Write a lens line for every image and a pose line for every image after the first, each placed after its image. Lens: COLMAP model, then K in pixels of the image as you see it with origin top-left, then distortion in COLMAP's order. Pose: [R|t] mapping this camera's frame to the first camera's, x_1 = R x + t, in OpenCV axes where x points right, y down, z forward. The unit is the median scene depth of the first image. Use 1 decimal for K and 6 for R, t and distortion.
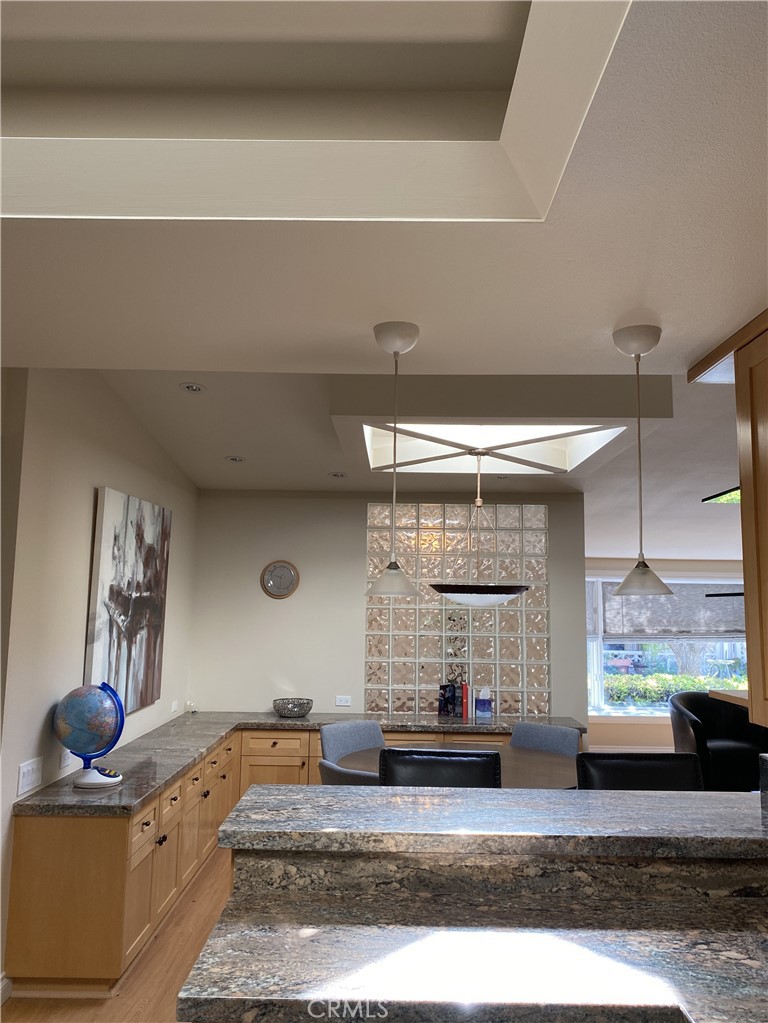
lens RADIAL K [[767.1, 0, 384.0], [0, 767.1, 511.5], [0, 0, 1]] dist [0.002497, -0.010462]
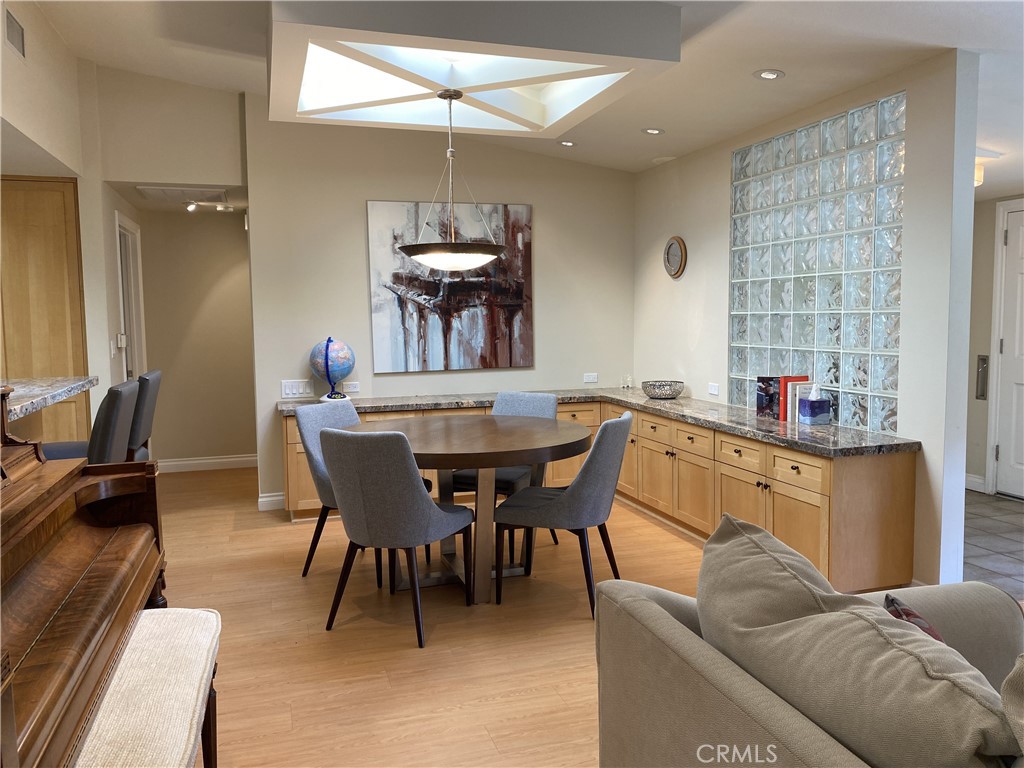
lens RADIAL K [[767.9, 0, 514.6], [0, 767.9, 388.6], [0, 0, 1]] dist [0.002497, -0.010462]
pose [[0.314644, 0.070656, -0.946576, 0.843467], [0.123780, 0.985656, 0.114718, 0.138639], [0.941104, -0.153262, 0.301385, 0.618230]]
